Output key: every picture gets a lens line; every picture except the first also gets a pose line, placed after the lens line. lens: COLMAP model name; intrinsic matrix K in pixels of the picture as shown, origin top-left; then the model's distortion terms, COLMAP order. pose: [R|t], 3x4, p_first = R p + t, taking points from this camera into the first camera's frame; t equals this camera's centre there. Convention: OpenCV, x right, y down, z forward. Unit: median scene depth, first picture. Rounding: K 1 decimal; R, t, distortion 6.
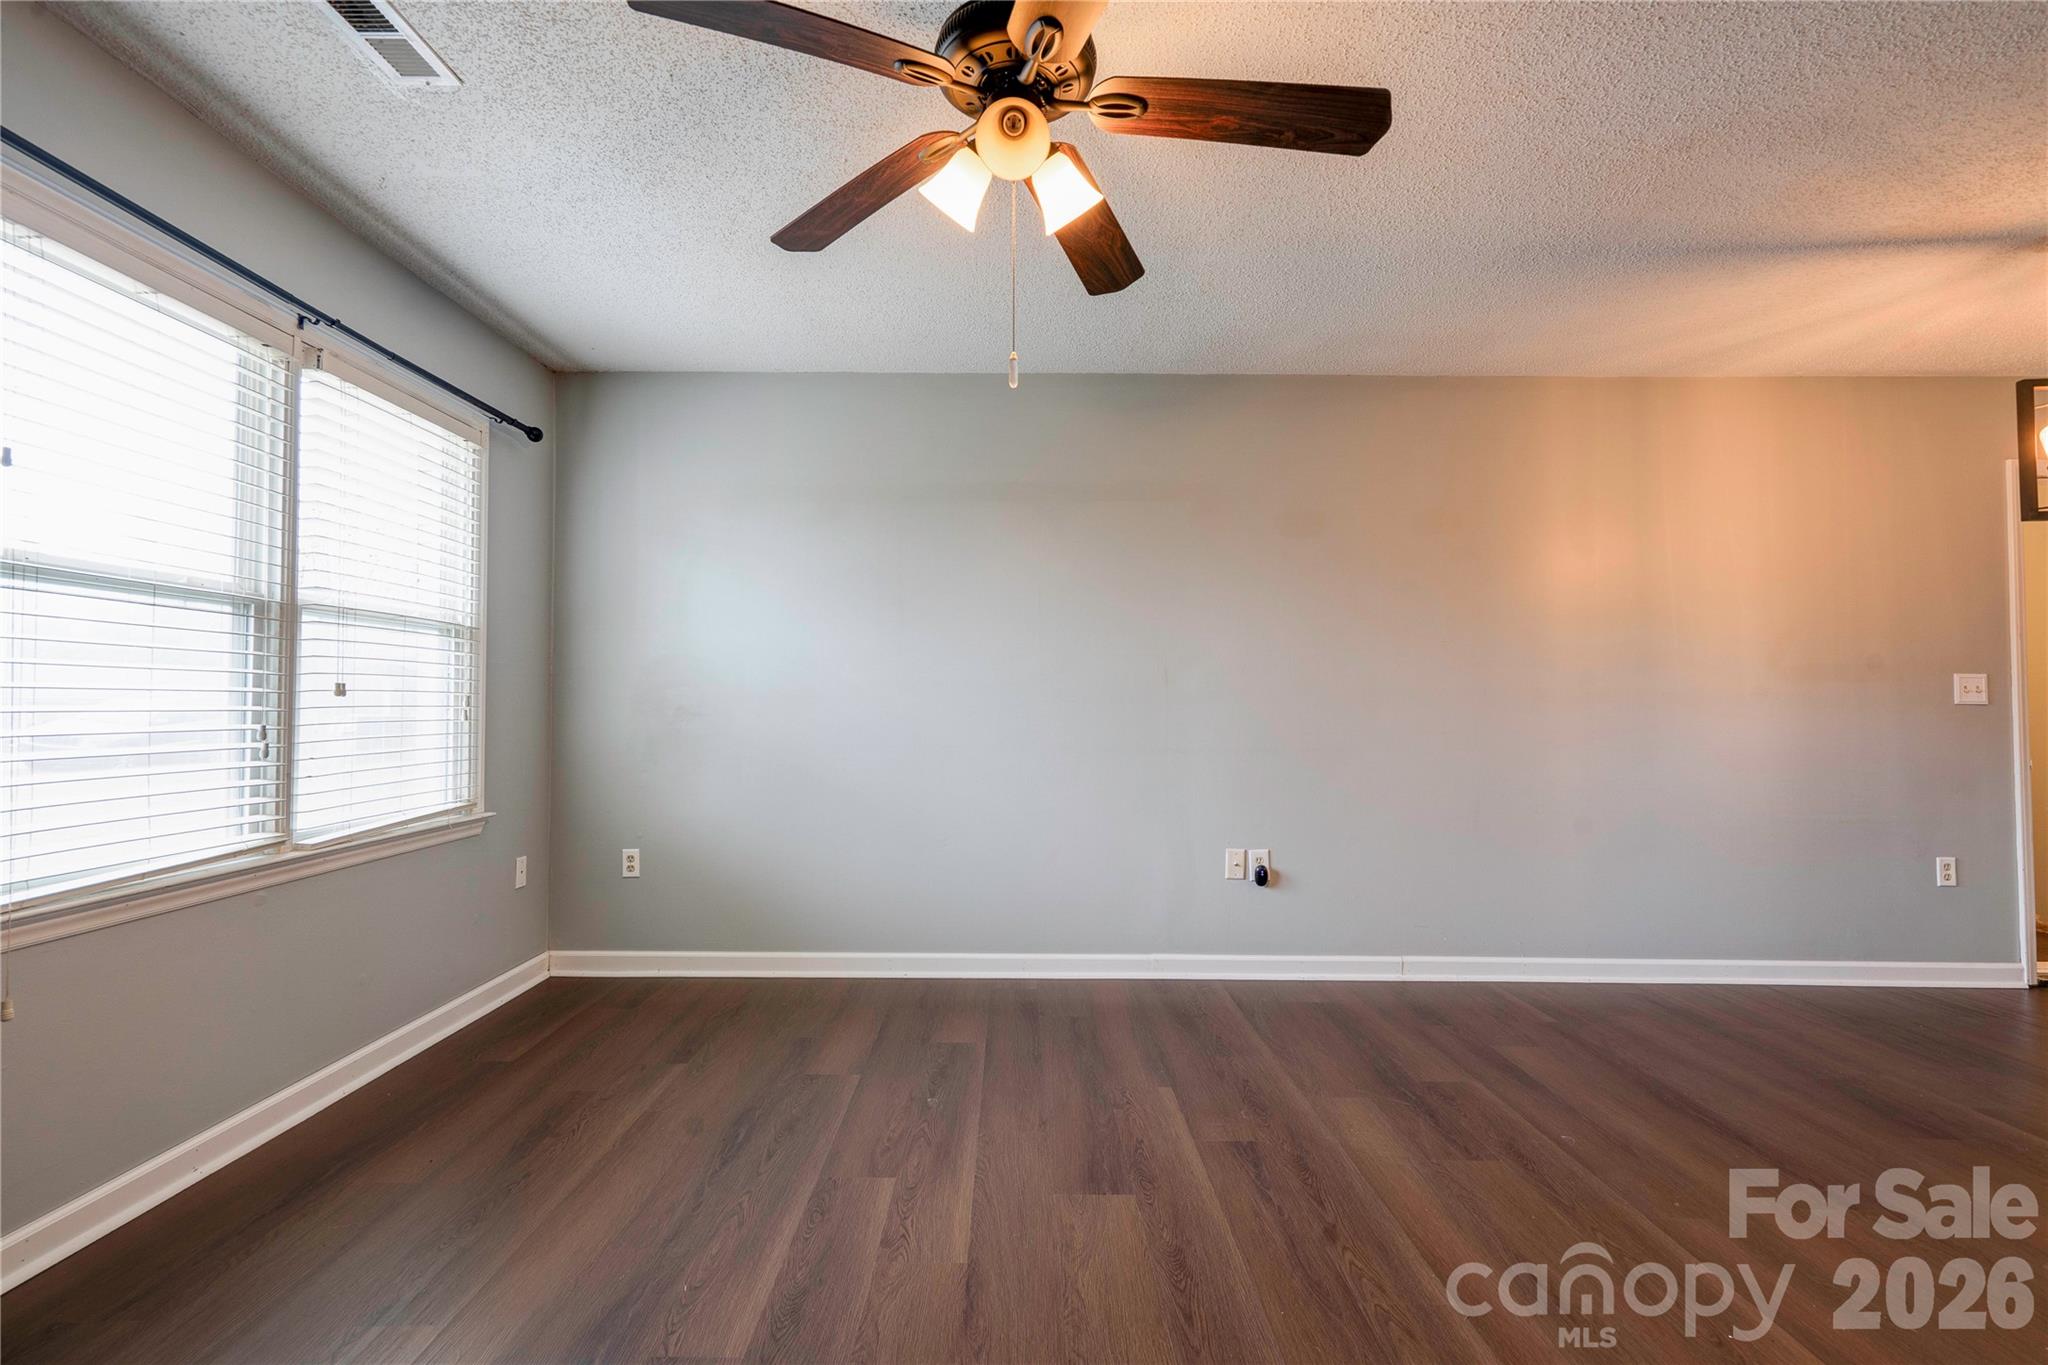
lens RADIAL K [[946.7, 0, 1024.0], [0, 946.7, 682.5], [0, 0, 1]] dist [-0.001714, 0.010383]
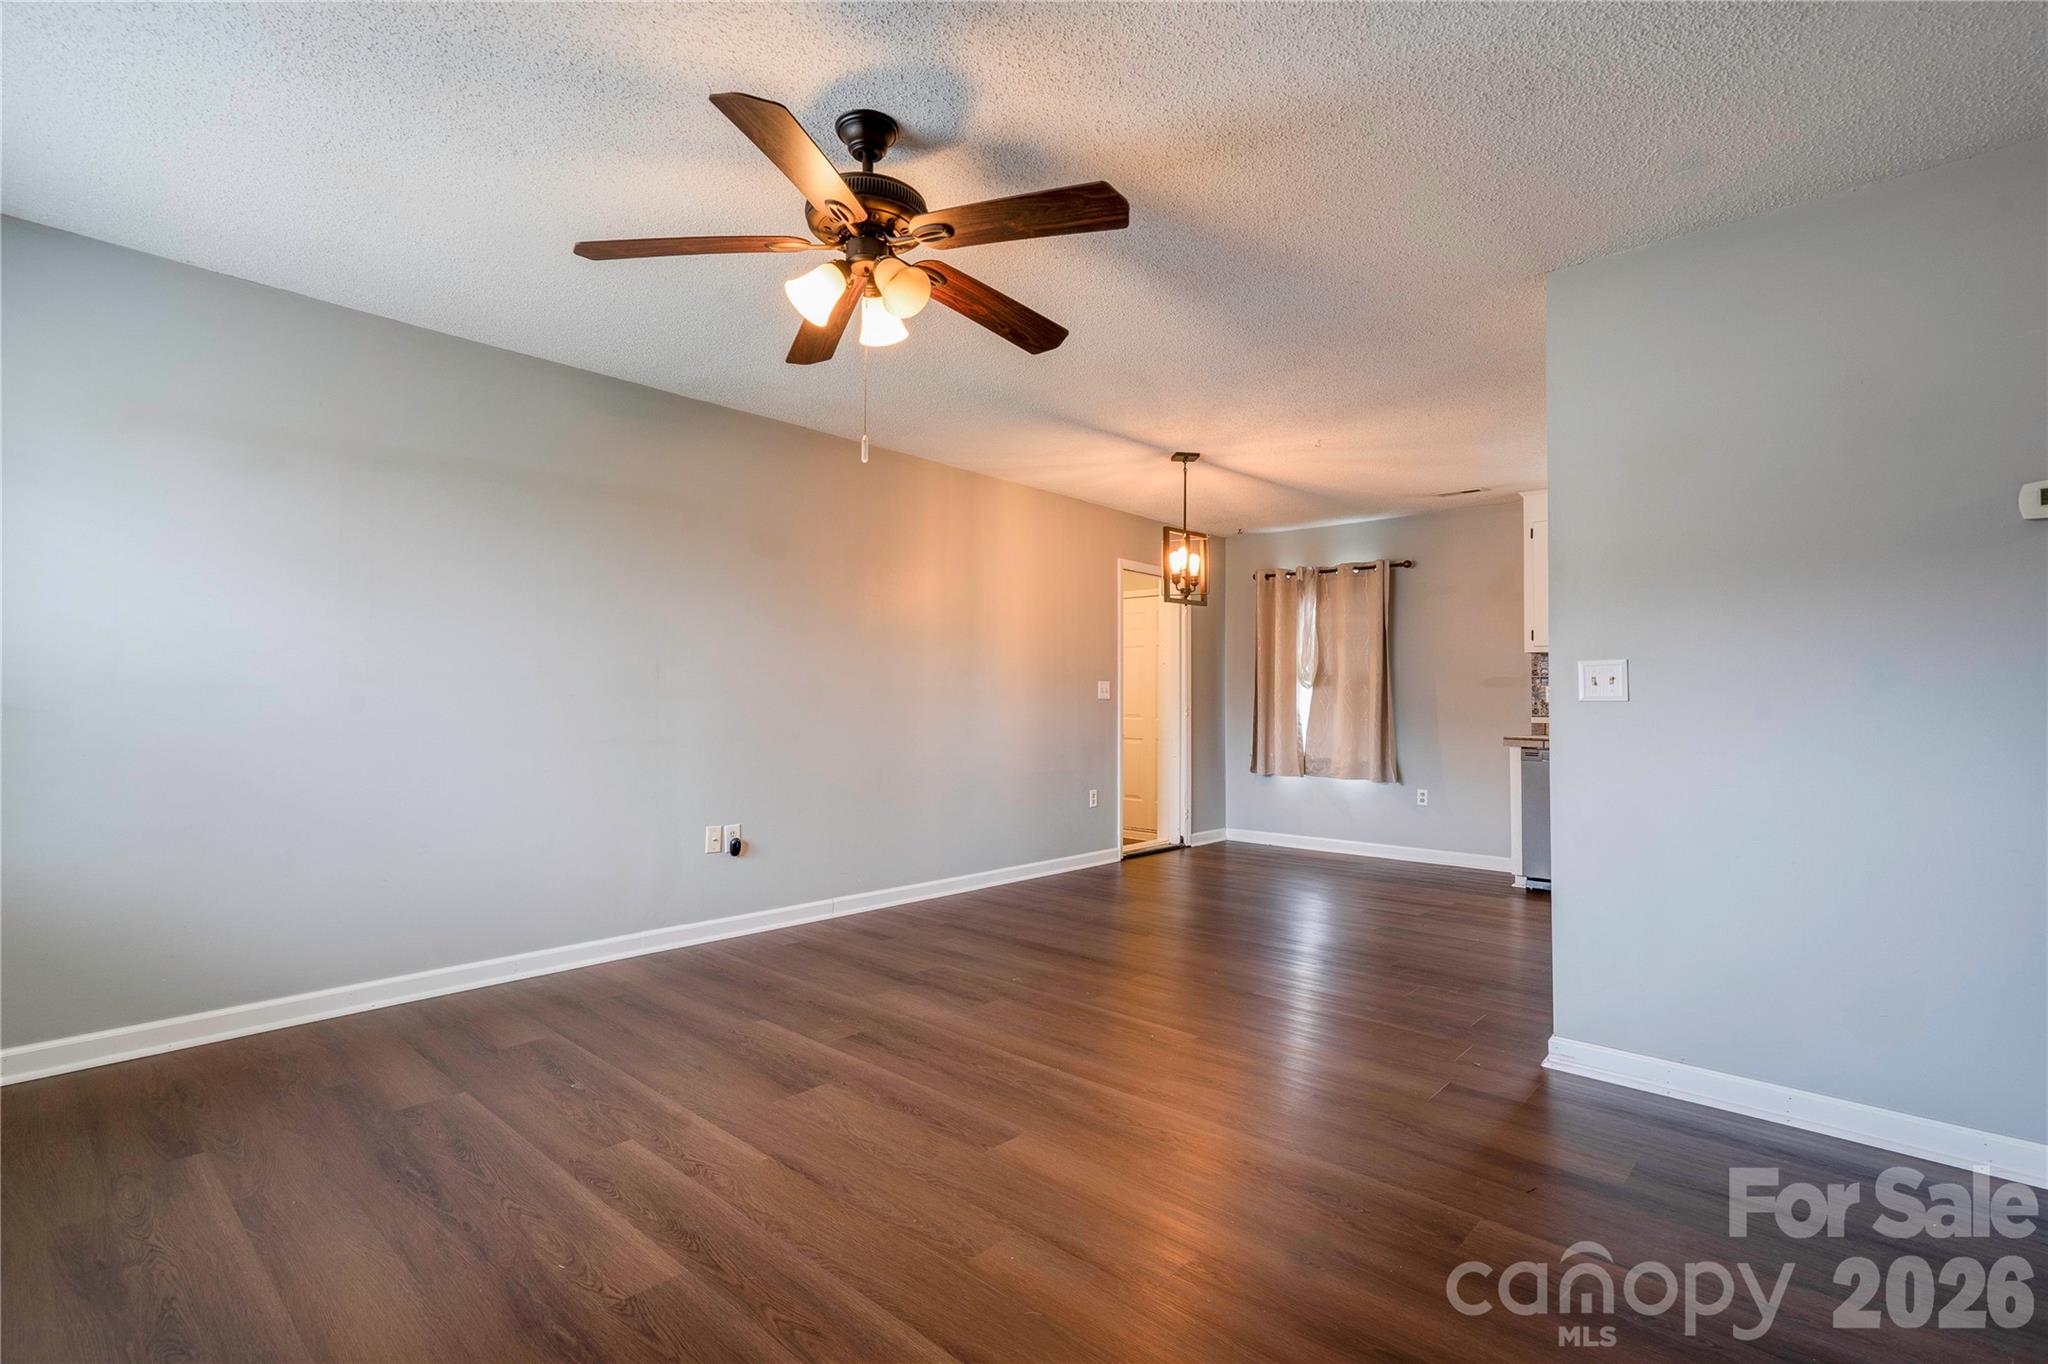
lens RADIAL K [[940.9, 0, 1014.6], [0, 940.9, 683.6], [0, 0, 1]] dist [-0.007515, 0.022674]
pose [[0.678496, 0.014282, 0.734466, -0.501985], [-0.022589, 0.999744, 0.001428, -0.005640], [-0.734257, -0.017560, 0.678645, -0.030812]]
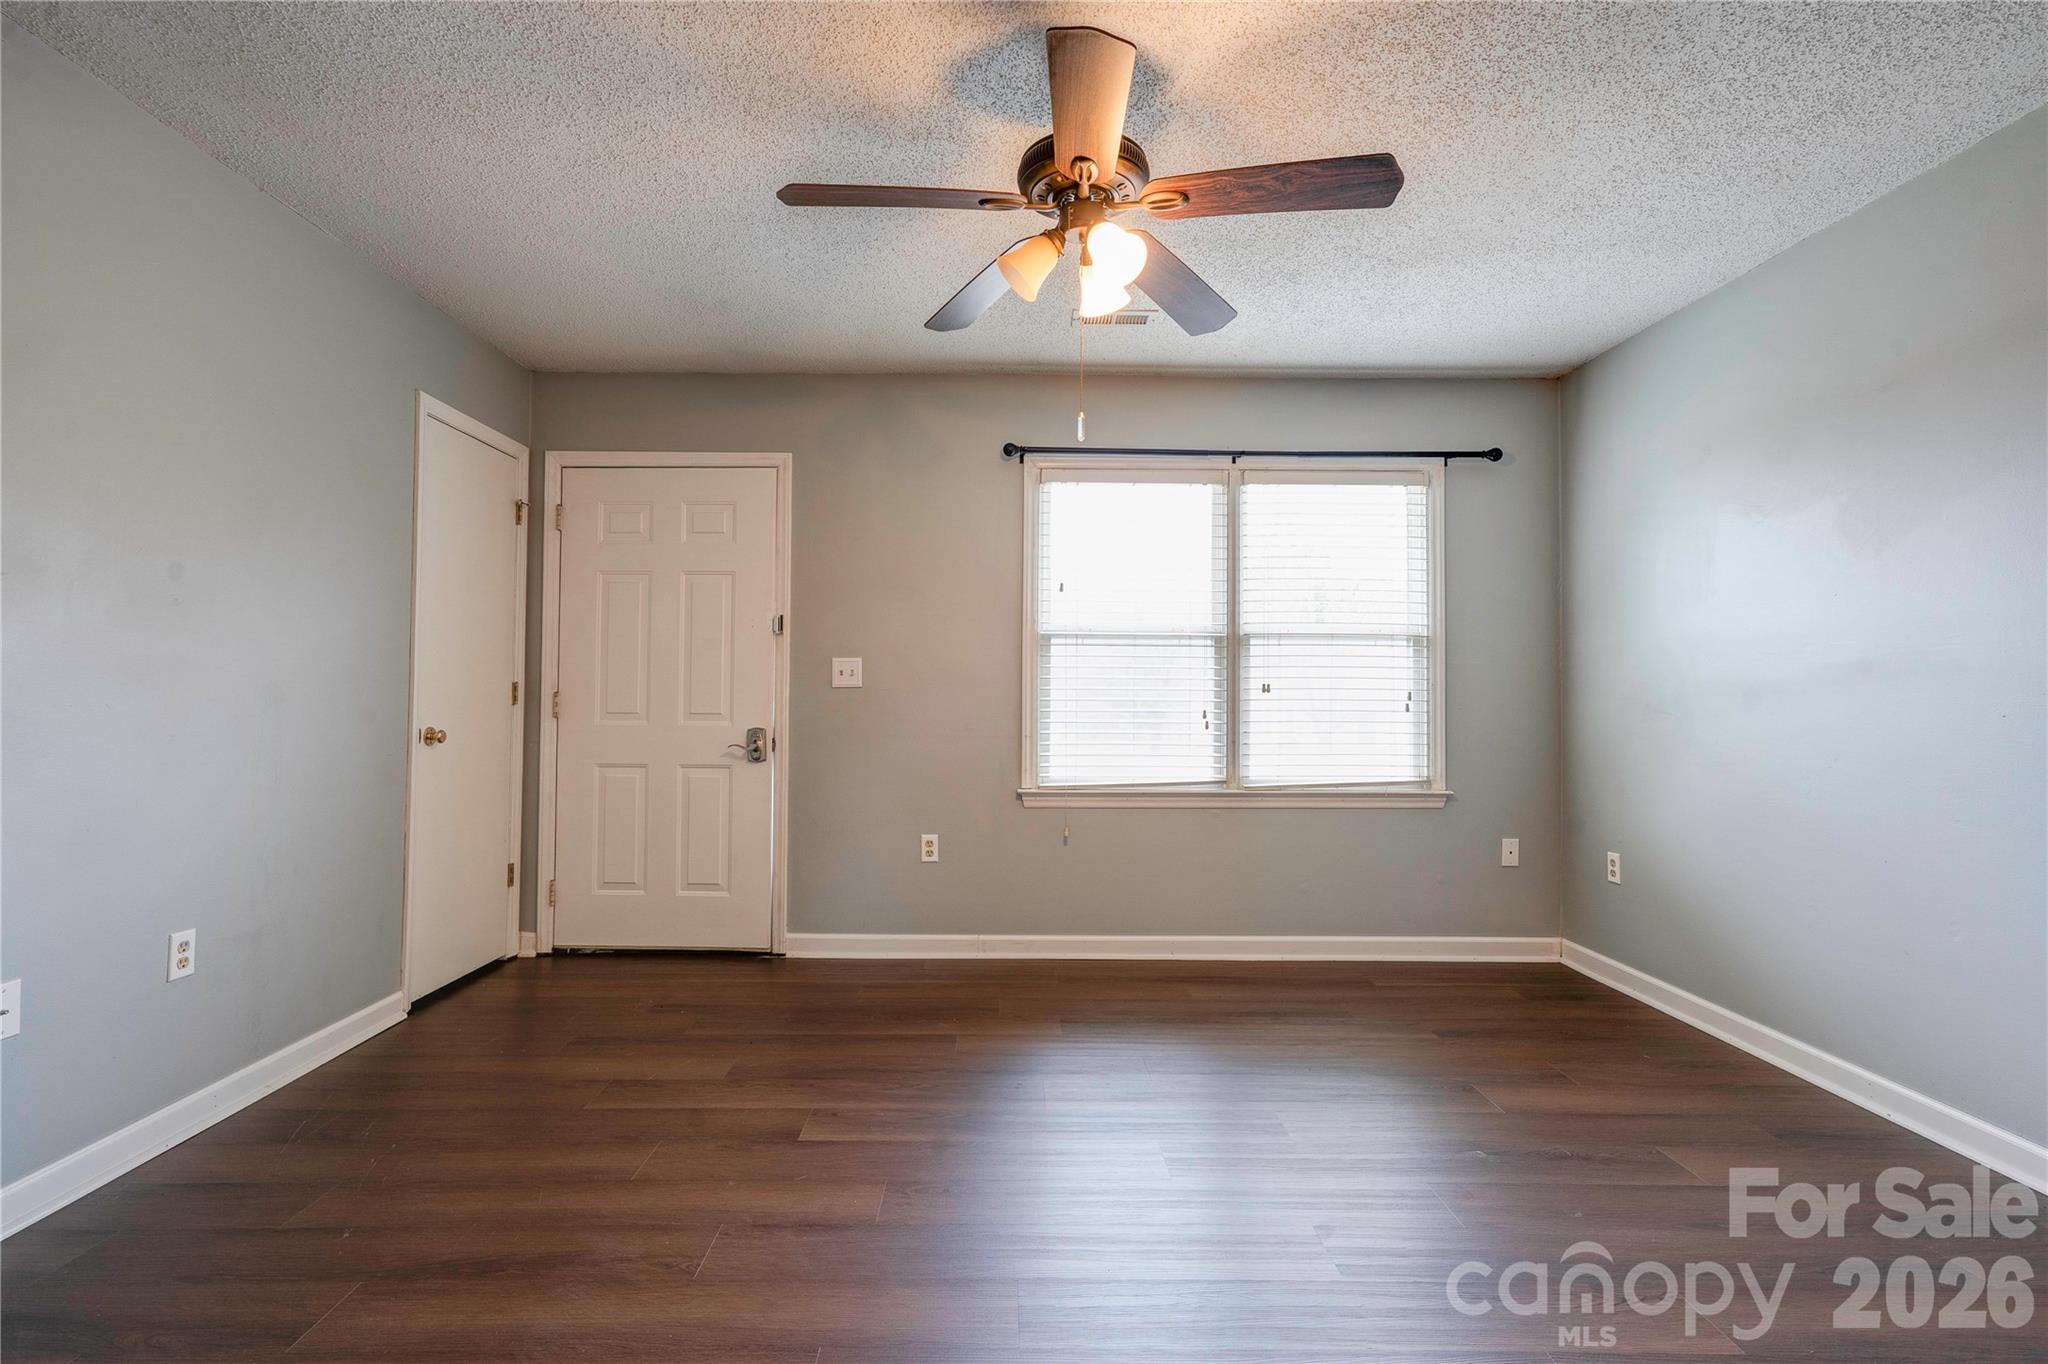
lens RADIAL K [[962.5, 0, 1024.0], [0, 962.5, 682.0], [0, 0, 1]] dist [-0.002784, 0.012872]
pose [[0.003126, -0.019167, -0.999811, 0.748571], [0.015158, 0.999702, -0.019118, 0.019360], [0.999880, -0.015096, 0.003416, 0.555742]]
